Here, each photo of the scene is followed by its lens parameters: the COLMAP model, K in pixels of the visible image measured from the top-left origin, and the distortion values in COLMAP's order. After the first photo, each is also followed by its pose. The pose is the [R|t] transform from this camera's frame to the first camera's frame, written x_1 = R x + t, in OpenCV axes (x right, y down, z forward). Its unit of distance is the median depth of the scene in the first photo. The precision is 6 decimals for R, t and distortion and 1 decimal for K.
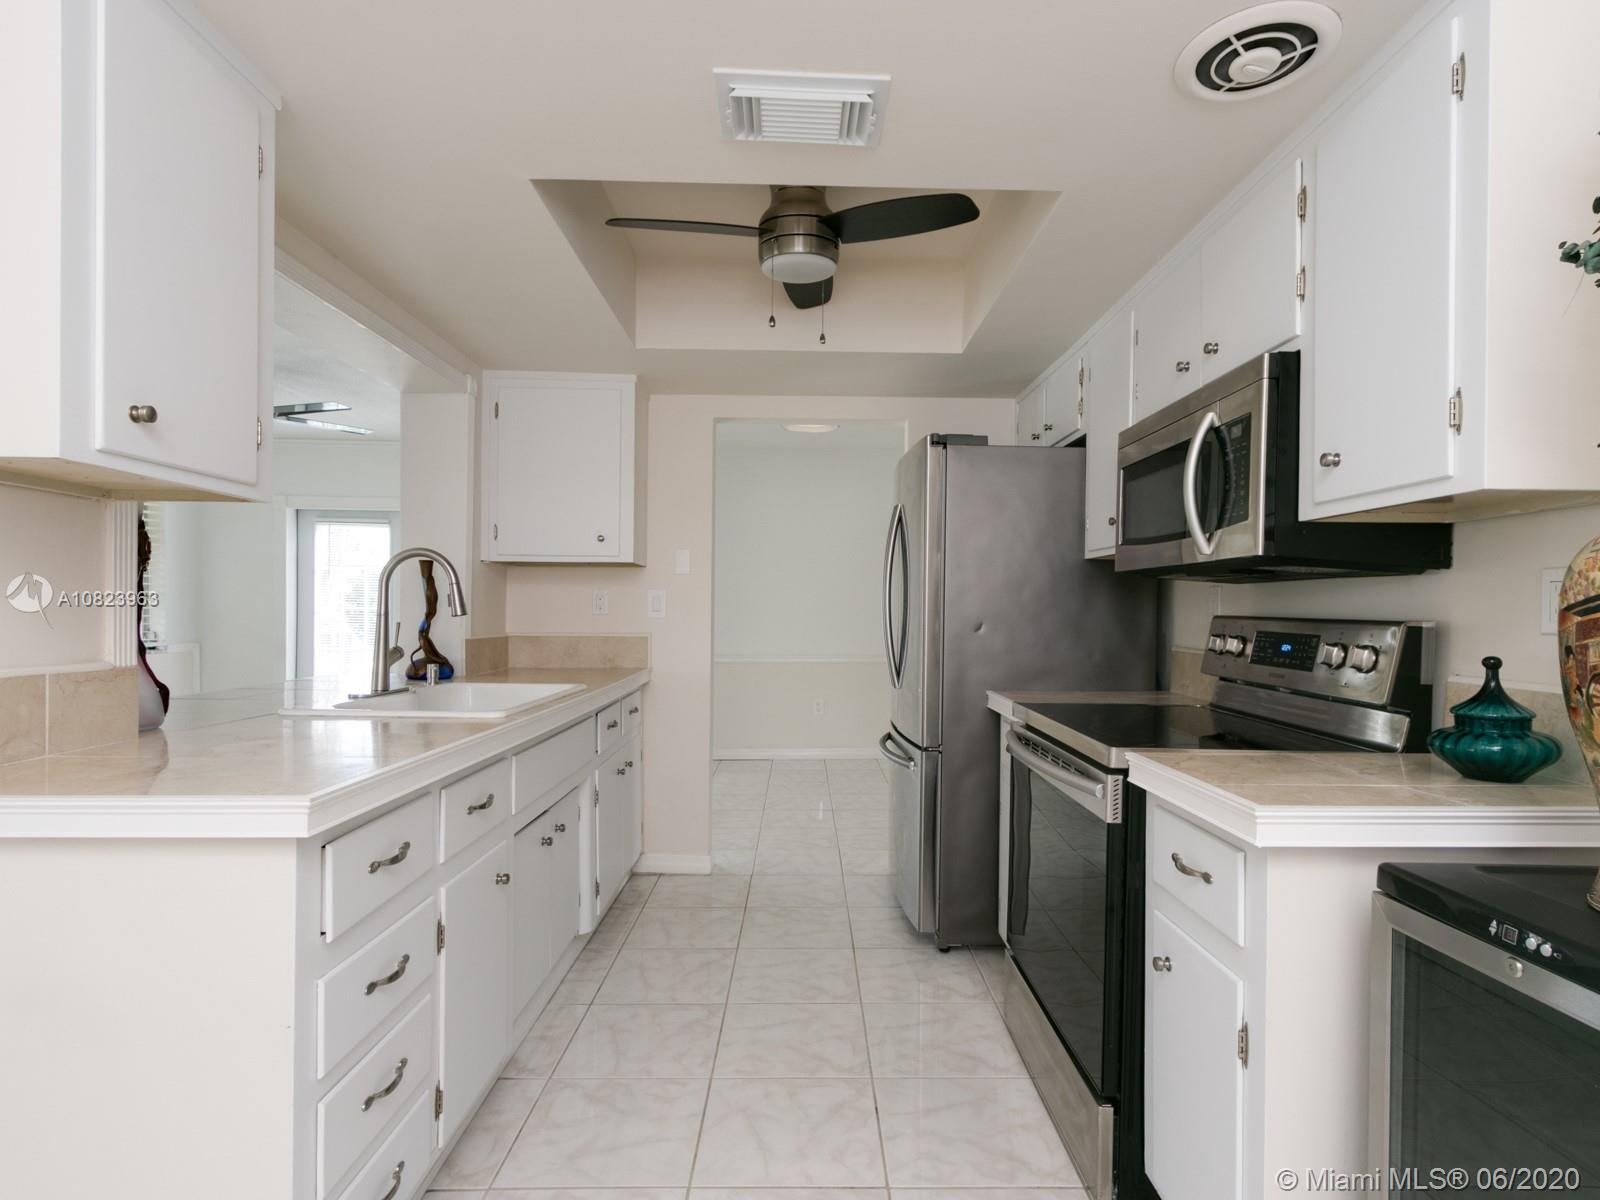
lens RADIAL K [[804.6, 0, 800.6], [0, 804.6, 611.6], [0, 0, 1]] dist [0.006033, -0.000912]
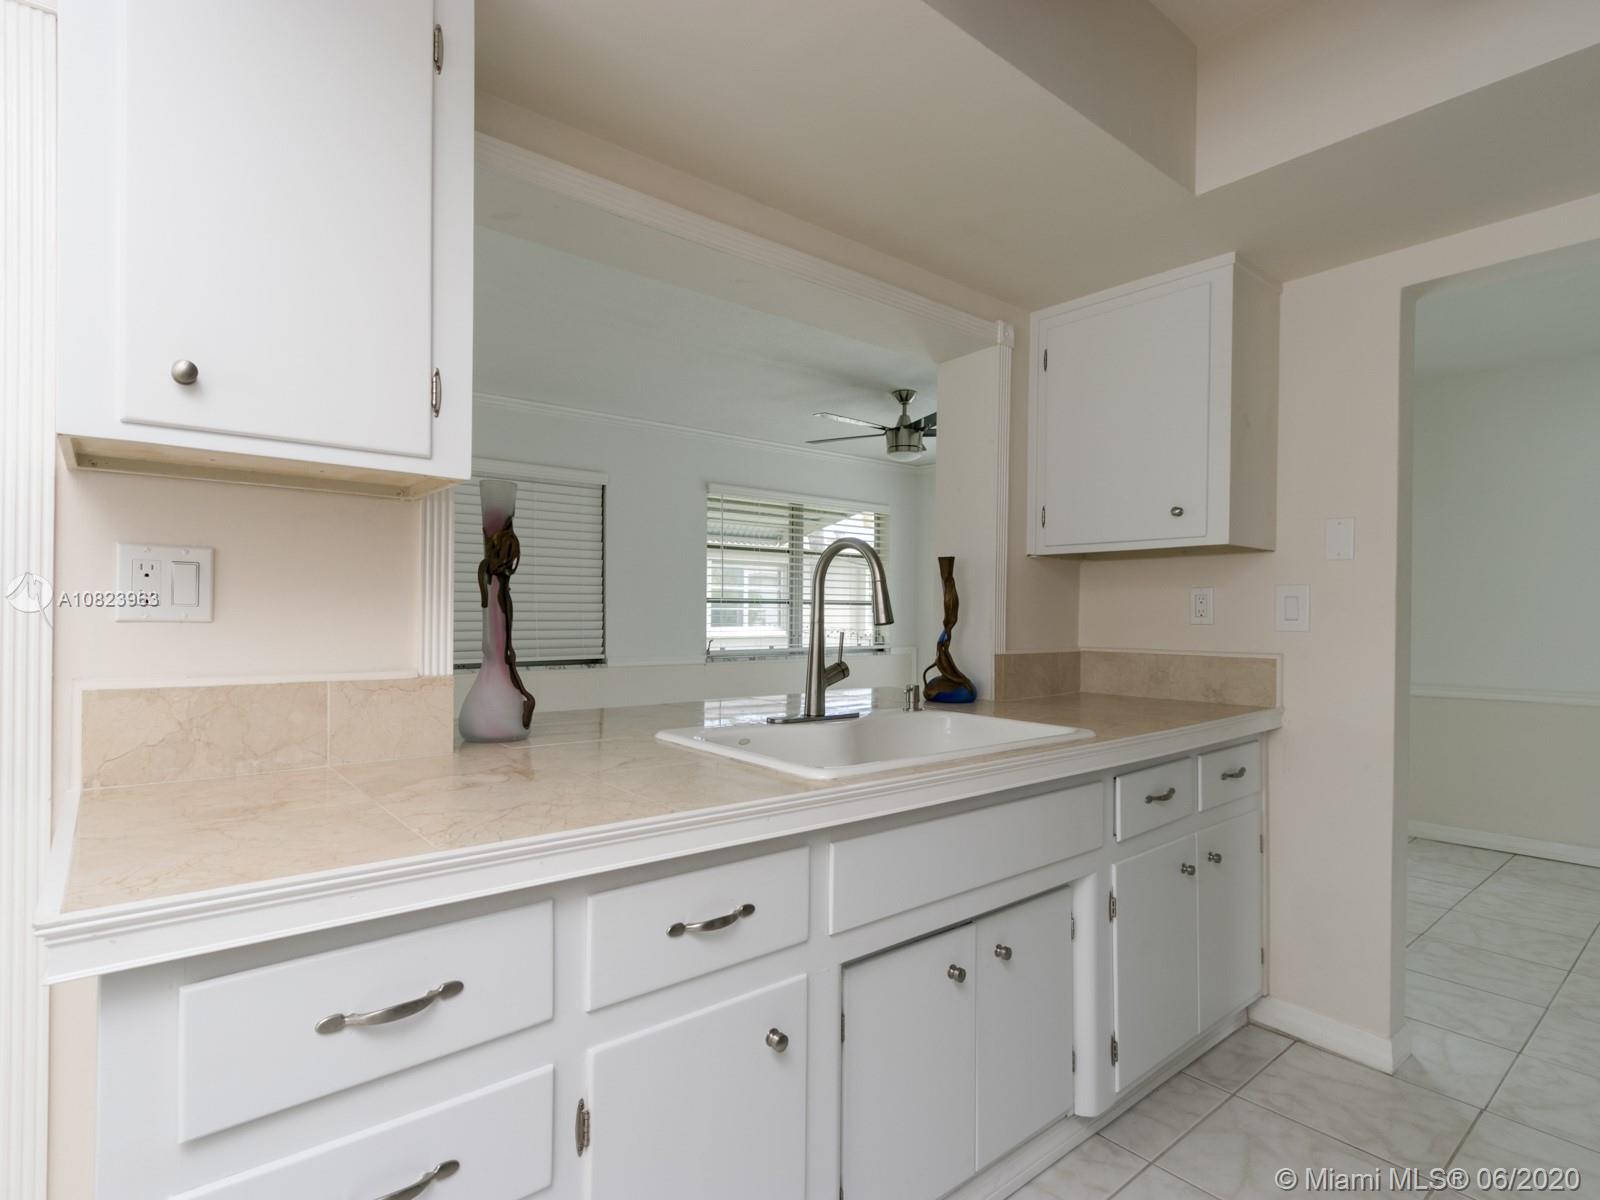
lens RADIAL K [[804.6, 0, 845.7], [0, 804.6, 609.9], [0, 0, 1]] dist [0.006033, -0.000912]
pose [[0.649999, -0.005608, -0.759914, 0.112199], [-0.004174, 0.999931, -0.010950, 0.000023], [0.759924, 0.010290, 0.649931, 0.466947]]
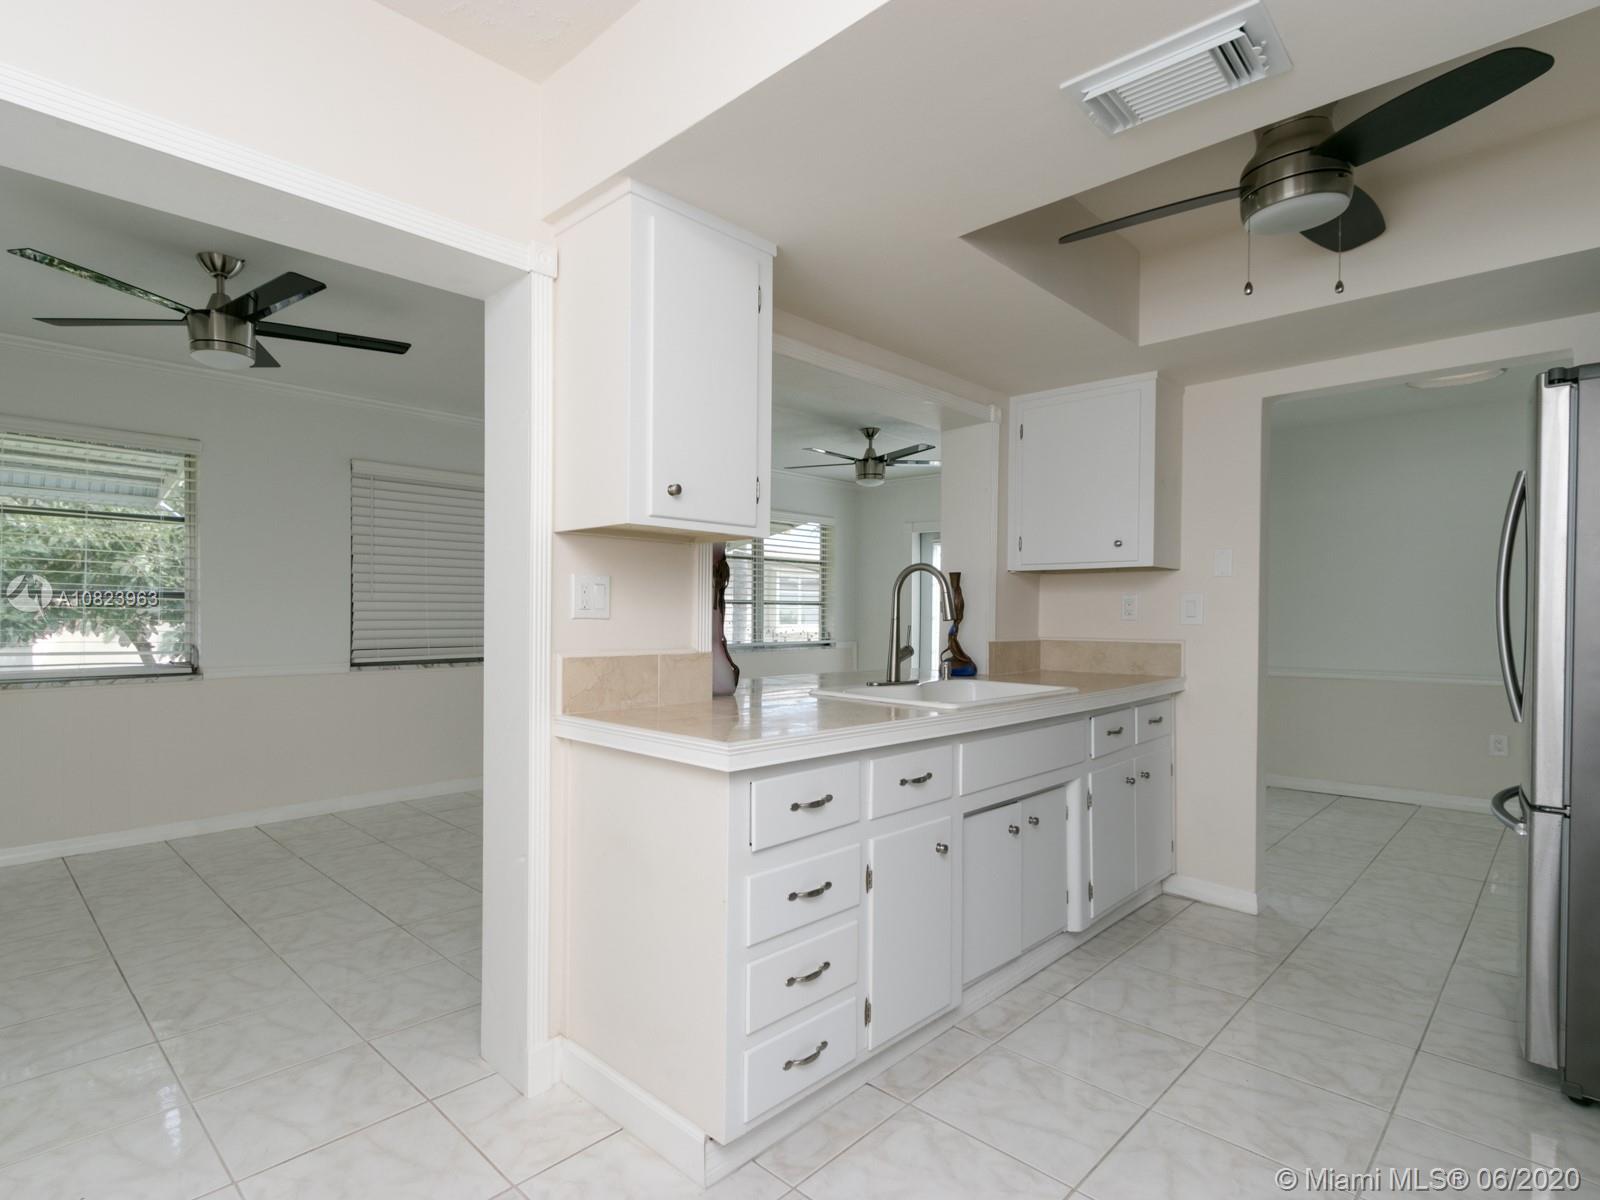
lens RADIAL K [[804.6, 0, 801.6], [0, 804.6, 609.6], [0, 0, 1]] dist [0.006033, -0.000912]
pose [[0.716335, -0.005594, -0.697734, 0.218896], [-0.001748, 0.999950, -0.009811, 0.001663], [0.697754, 0.008248, 0.716290, 0.025250]]
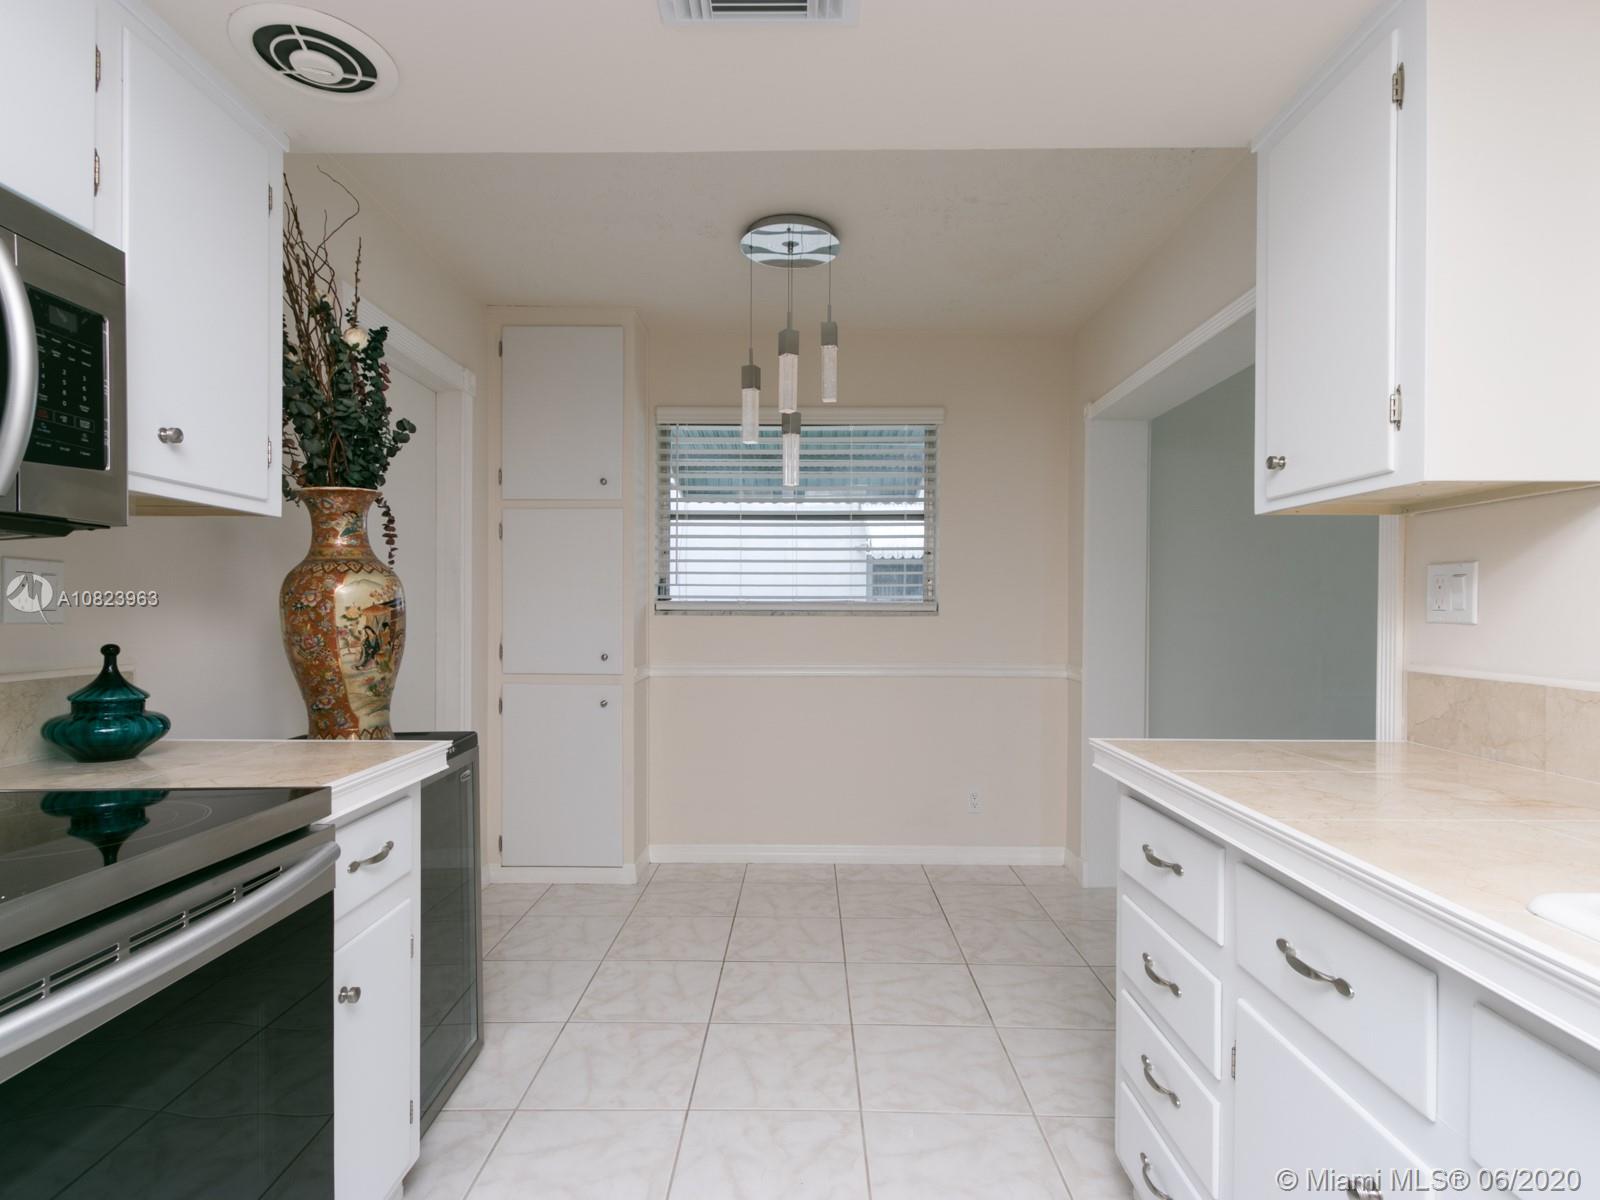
lens RADIAL K [[804.6, 0, 800.4], [0, 804.6, 615.6], [0, 0, 1]] dist [0.006033, -0.000912]
pose [[-0.999769, -0.012222, -0.017657, -0.019734], [-0.012343, 0.999901, 0.006728, -0.000498], [0.017573, 0.006944, -0.999821, 1.073564]]
